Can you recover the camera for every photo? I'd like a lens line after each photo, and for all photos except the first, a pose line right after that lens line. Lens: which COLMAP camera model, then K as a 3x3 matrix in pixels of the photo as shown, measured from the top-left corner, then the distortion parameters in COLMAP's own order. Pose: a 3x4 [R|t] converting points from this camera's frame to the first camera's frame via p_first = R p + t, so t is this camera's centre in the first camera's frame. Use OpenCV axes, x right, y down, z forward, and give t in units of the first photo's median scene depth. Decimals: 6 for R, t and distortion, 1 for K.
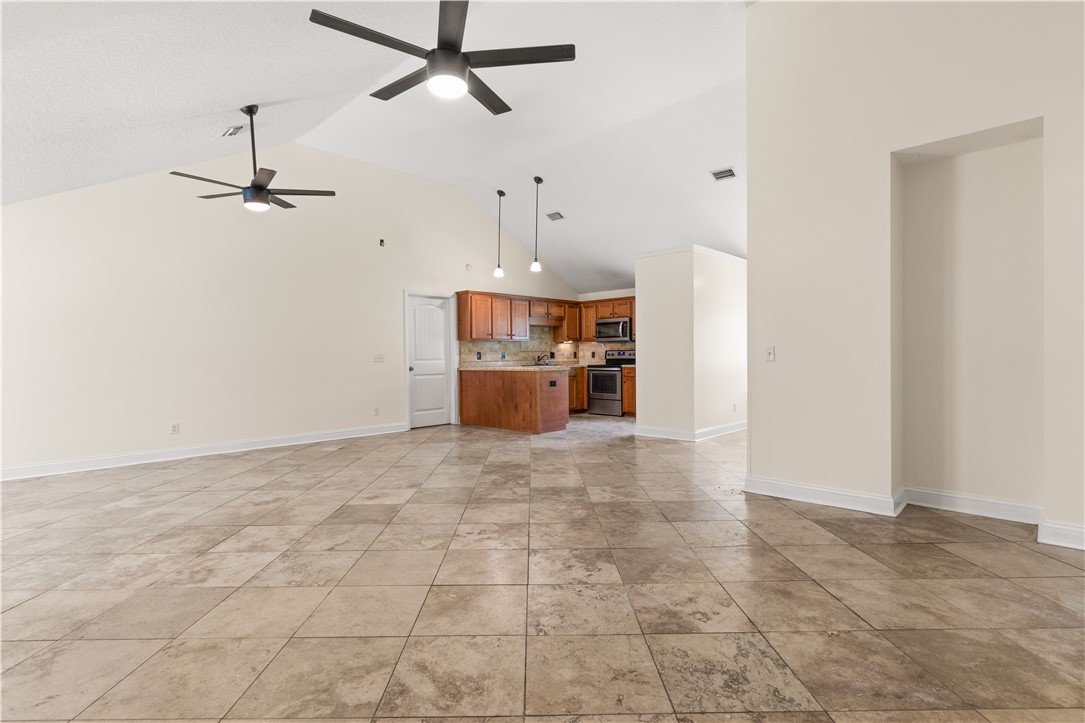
lens RADIAL K [[519.1, 0, 540.0], [0, 519.1, 359.1], [0, 0, 1]] dist [-0.000029, 0.000008]
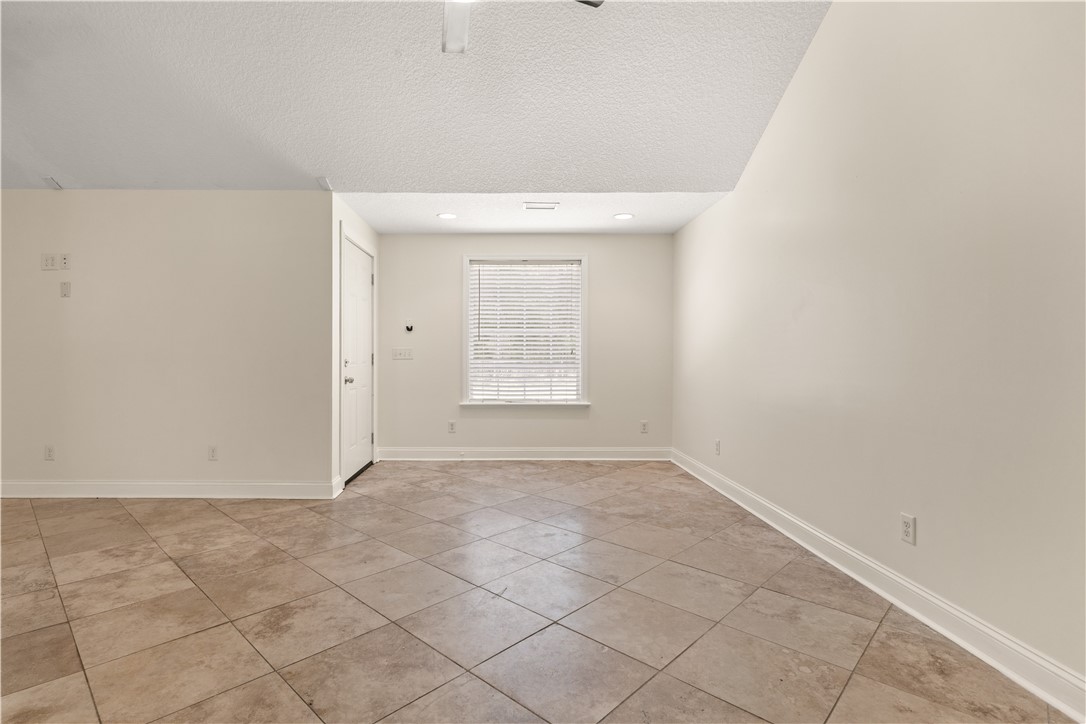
lens RADIAL K [[522.4, 0, 501.6], [0, 522.4, 357.8], [0, 0, 1]] dist [0.002411, -0.003138]
pose [[-0.719384, 0.004601, -0.694598, -0.380166], [-0.001475, 0.999966, 0.008151, 0.007972], [0.694611, 0.006888, -0.719352, 1.835882]]
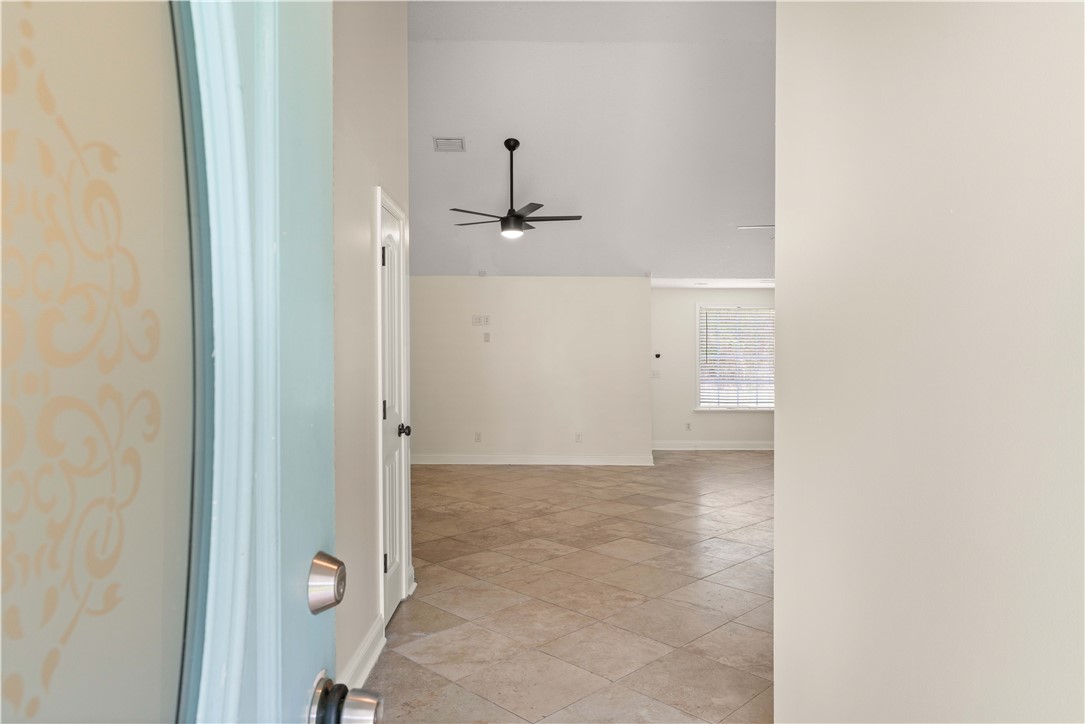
lens RADIAL K [[723.2, 0, 540.5], [0, 723.2, 358.4], [0, 0, 1]] dist [-0.010524, -0.000157]
pose [[-0.720529, 0.005937, -0.693400, 1.241561], [-0.005137, 0.999890, 0.013900, -0.096562], [0.693406, 0.013578, -0.720419, 2.372294]]
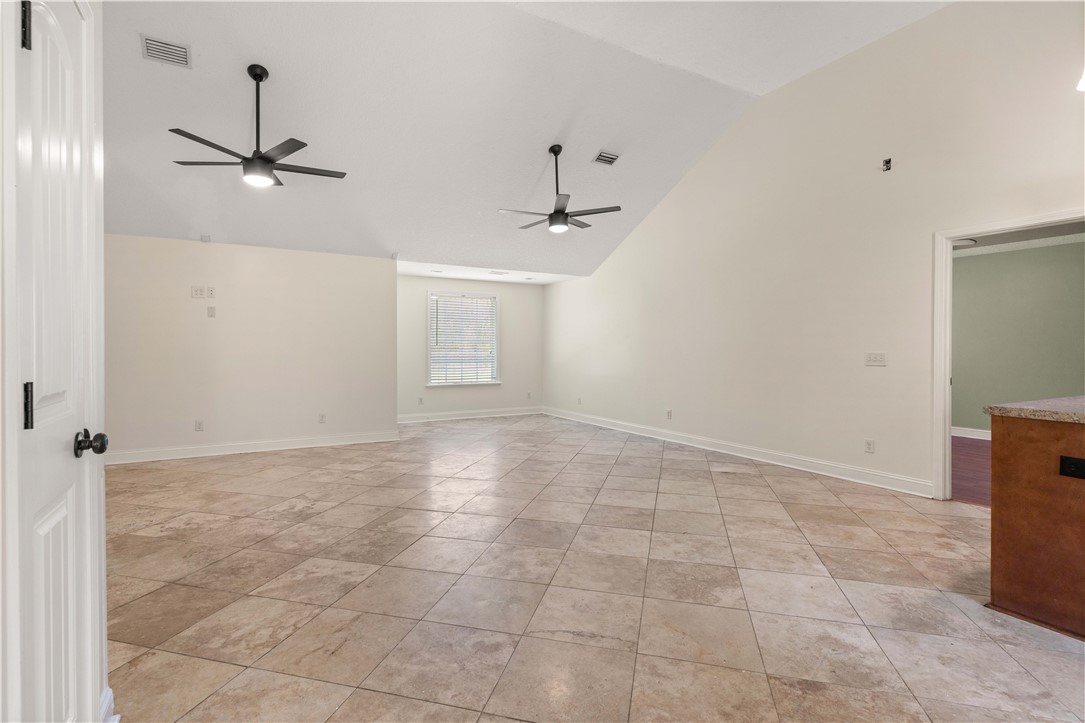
lens RADIAL K [[521.9, 0, 535.0], [0, 521.9, 345.6], [0, 0, 1]] dist [0.002411, -0.003138]
pose [[-0.281693, 0.000209, -0.959504, 0.863966], [-0.008476, 0.999960, 0.002706, -0.039034], [0.959467, 0.008895, -0.281680, 1.796433]]
